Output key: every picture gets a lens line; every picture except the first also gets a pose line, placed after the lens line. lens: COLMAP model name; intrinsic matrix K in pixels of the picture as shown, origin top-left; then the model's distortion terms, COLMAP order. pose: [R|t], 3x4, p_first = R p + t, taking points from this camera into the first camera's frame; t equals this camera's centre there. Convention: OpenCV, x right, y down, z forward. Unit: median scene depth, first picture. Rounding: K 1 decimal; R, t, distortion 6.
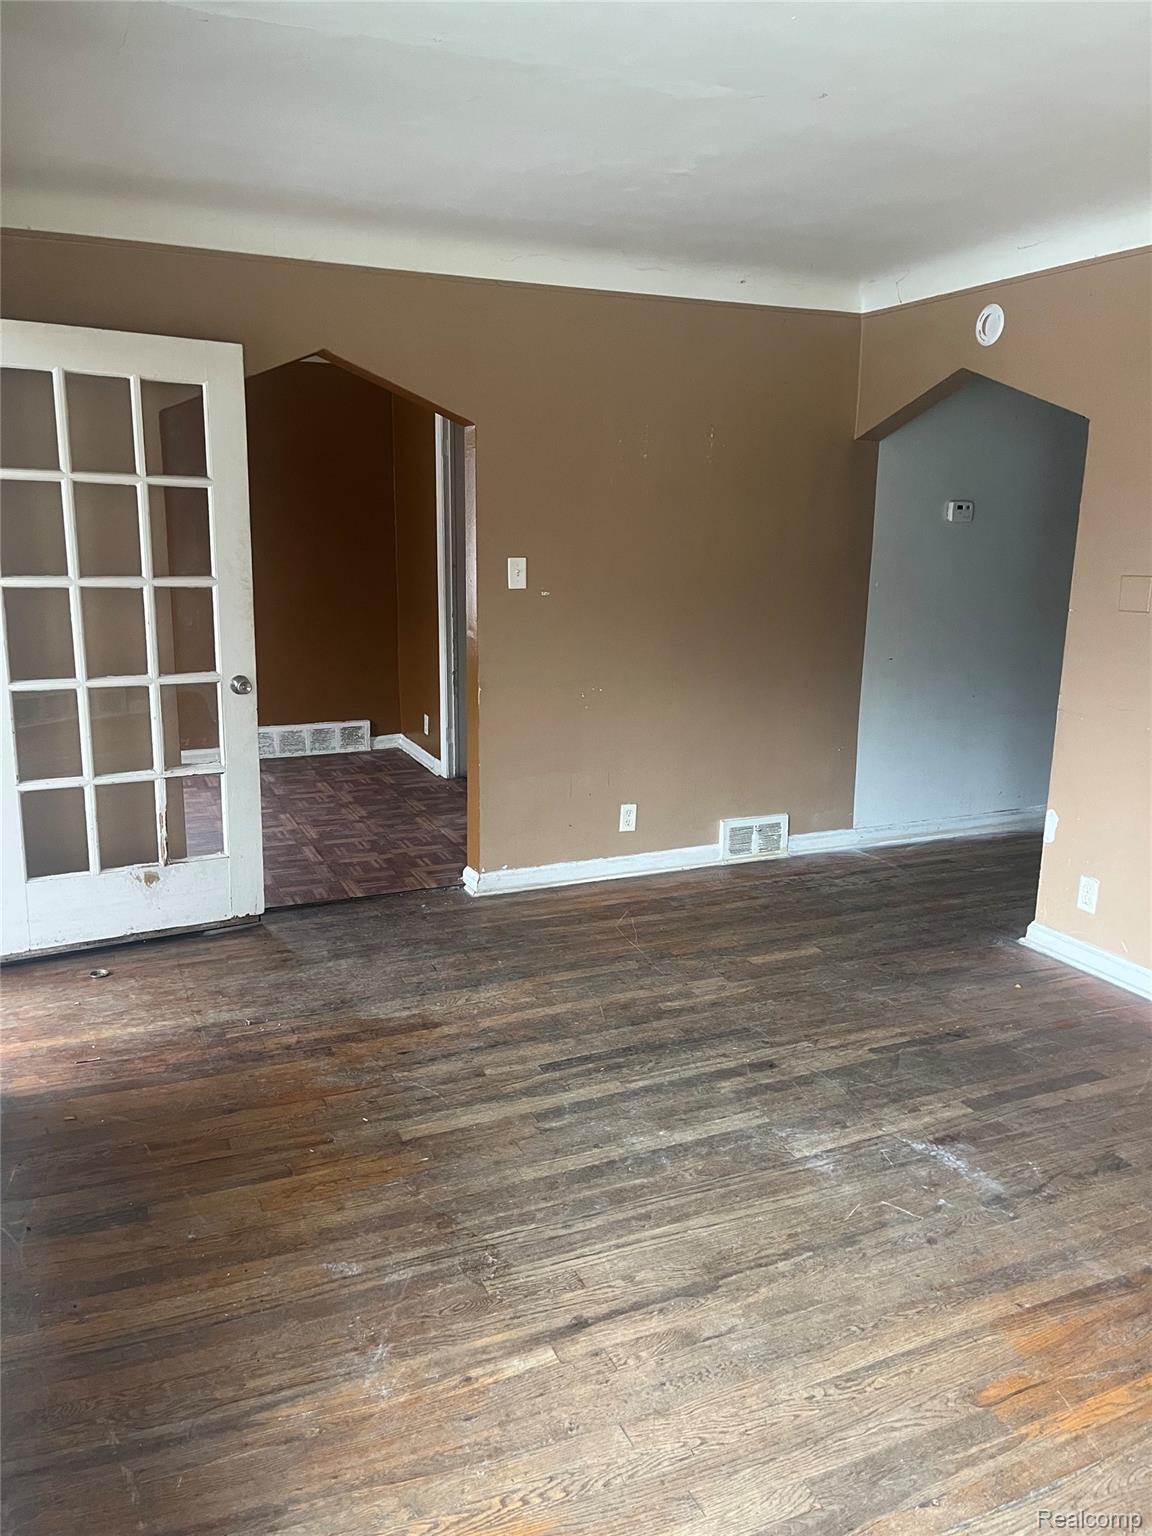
lens RADIAL K [[1186.9, 0, 576.0], [0, 1186.9, 768.0], [0, 0, 1]] dist [0.026306, -0.000994]
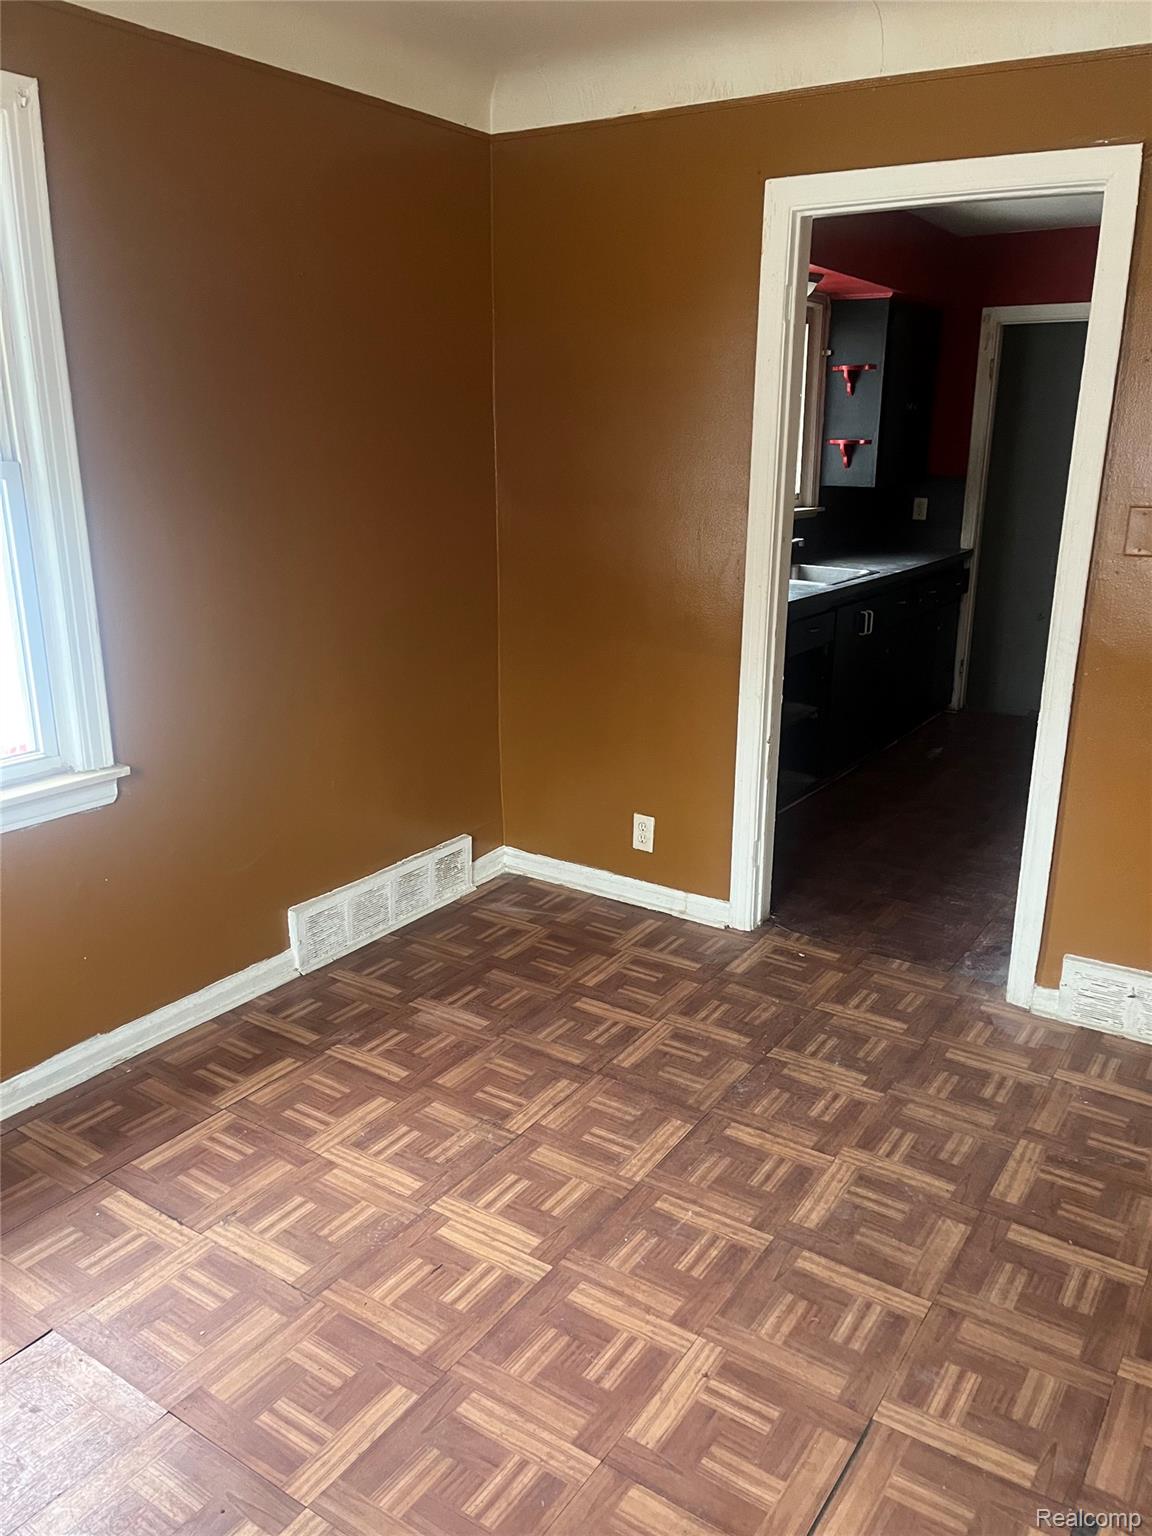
lens RADIAL K [[1186.9, 0, 576.0], [0, 1186.9, 768.0], [0, 0, 1]] dist [0.026306, -0.000994]
pose [[0.843150, -0.157719, 0.514026, -0.508599], [0.123587, 0.987262, 0.100204, -0.147986], [-0.523282, -0.020960, 0.851902, 0.658885]]
